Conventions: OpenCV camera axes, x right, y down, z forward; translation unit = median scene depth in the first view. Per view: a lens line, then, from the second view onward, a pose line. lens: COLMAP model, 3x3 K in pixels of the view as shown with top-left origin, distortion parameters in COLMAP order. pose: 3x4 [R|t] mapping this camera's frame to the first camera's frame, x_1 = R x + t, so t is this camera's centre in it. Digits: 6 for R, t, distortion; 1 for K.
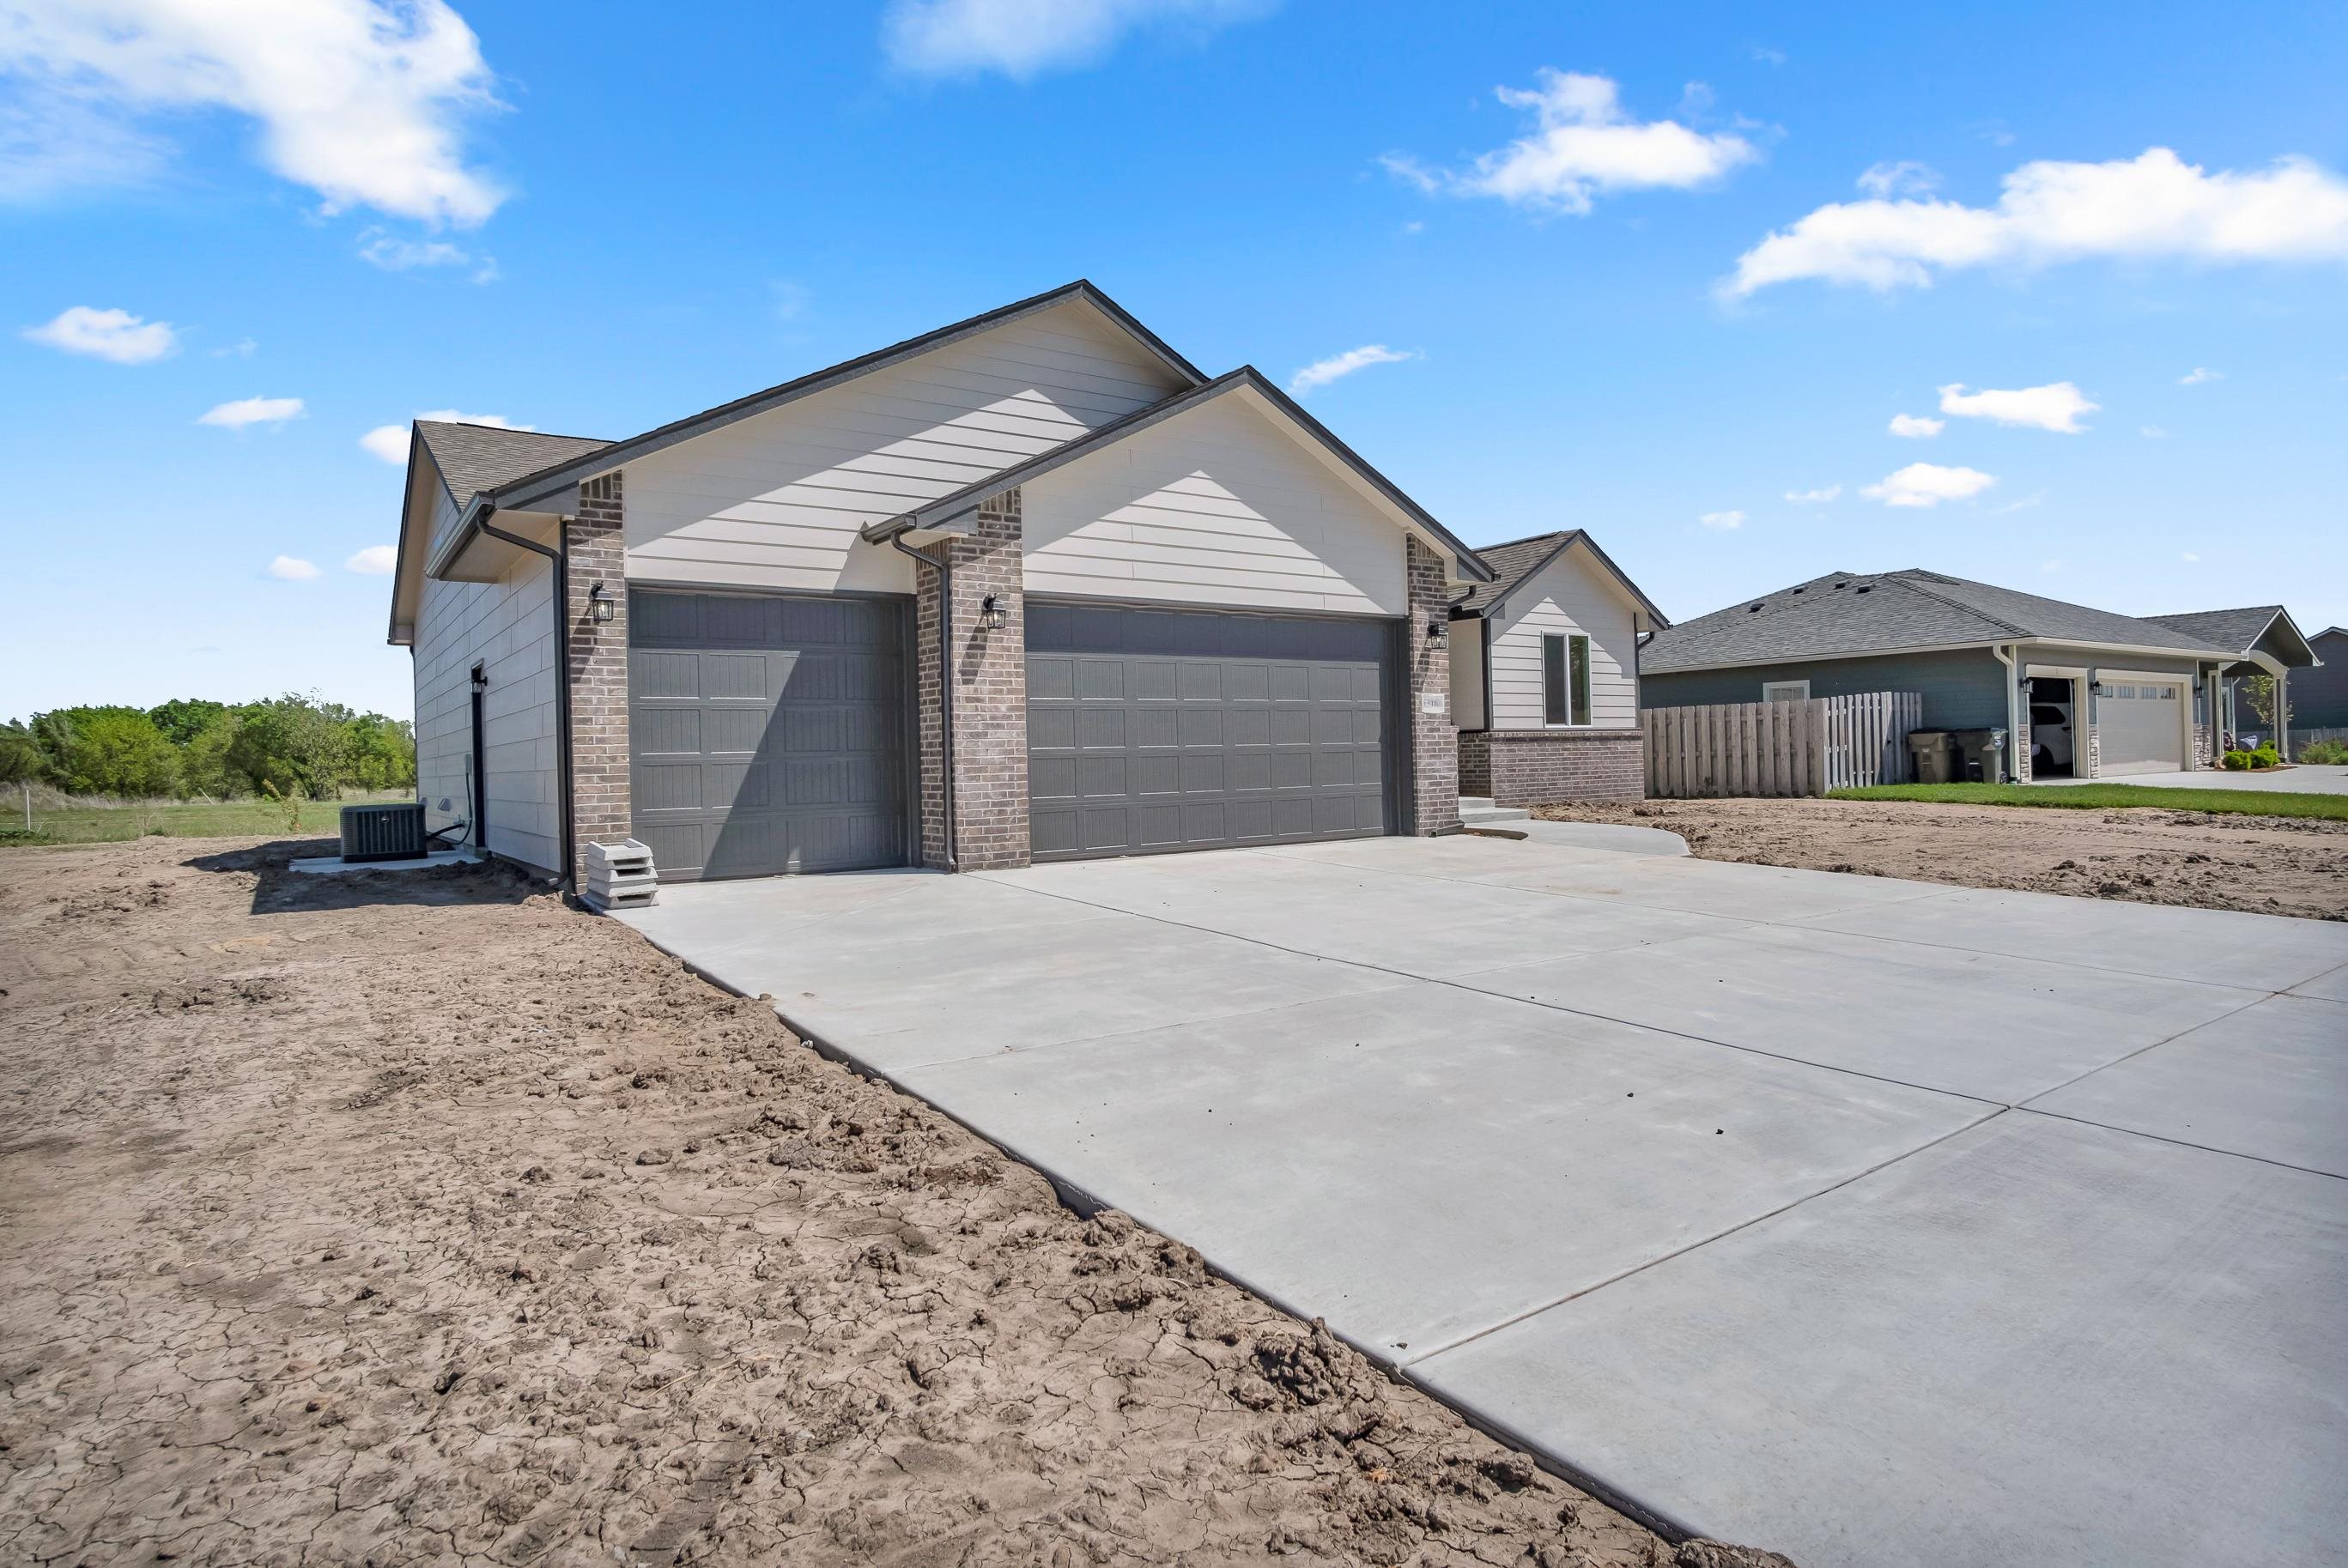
lens RADIAL K [[1200.5, 0, 1161.9], [0, 1200.5, 750.8], [0, 0, 1]] dist [-0.005472, 0.000625]
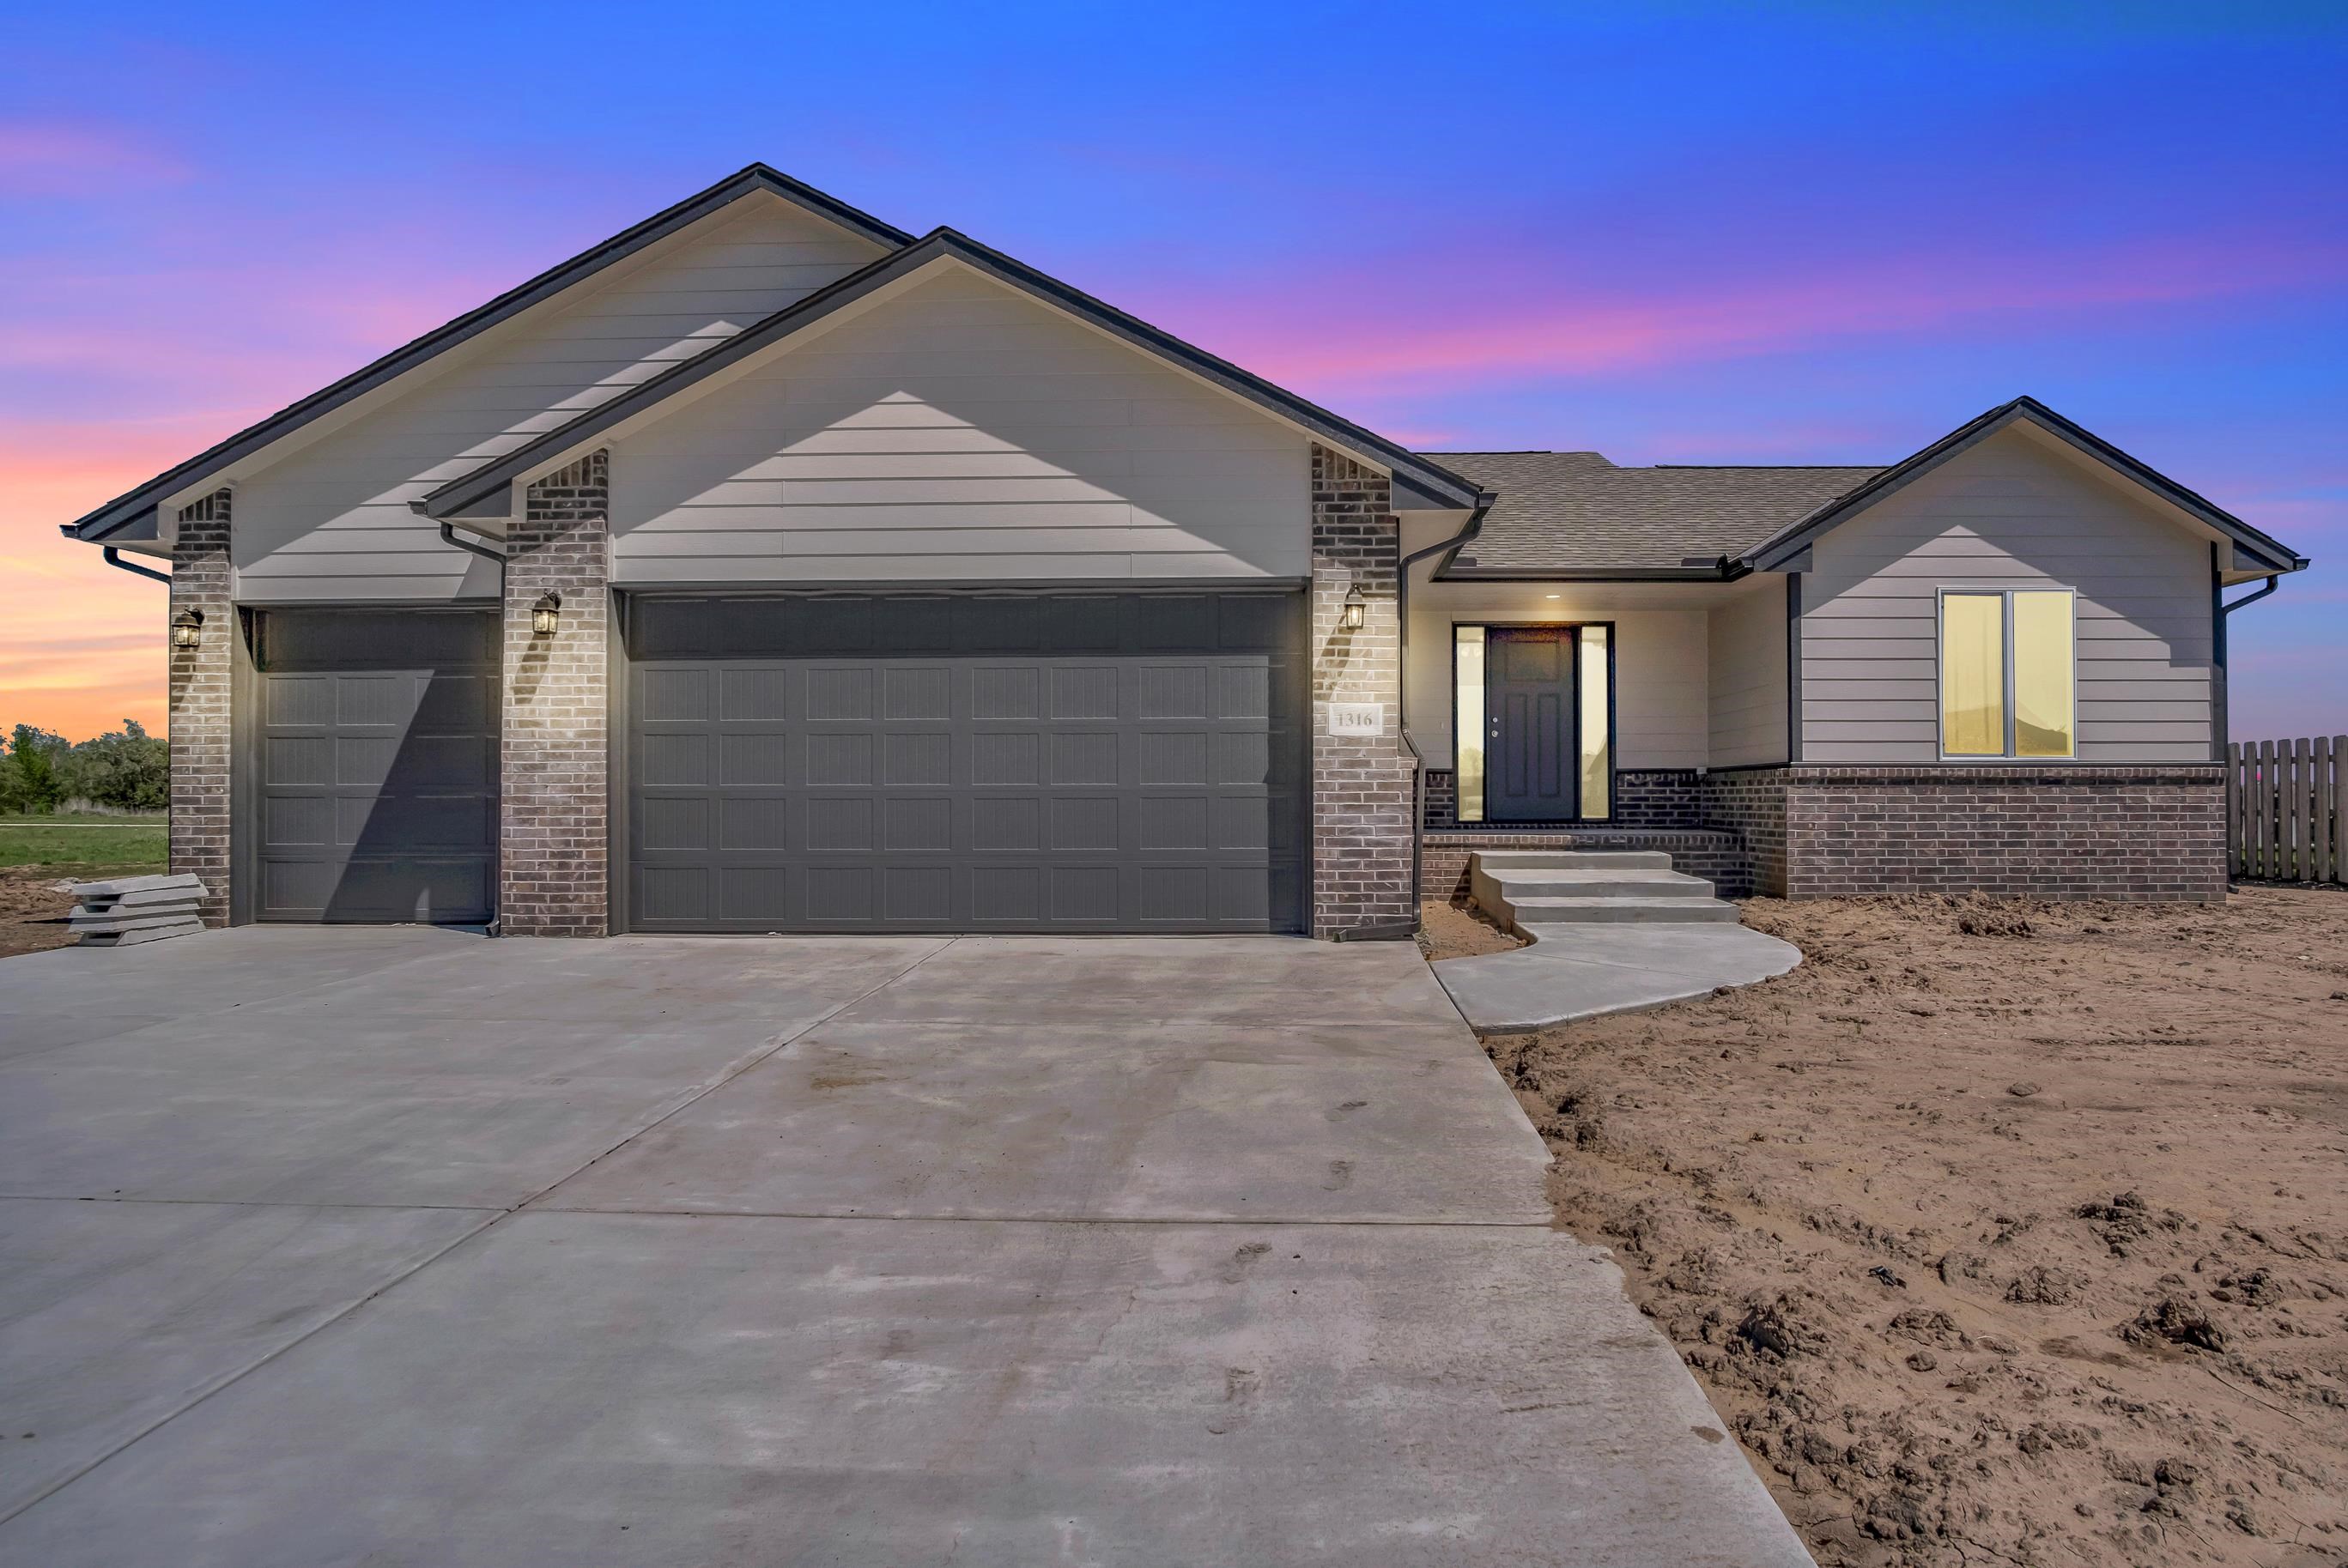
lens RADIAL K [[1368.8, 0, 1186.2], [0, 1368.8, 787.0], [0, 0, 1]] dist [-0.024005, 0.001845]
pose [[0.813770, 0.016256, -0.580960, 0.722300], [-0.013672, 0.999868, 0.008827, -0.013958], [0.581026, 0.000760, 0.813884, 0.508583]]
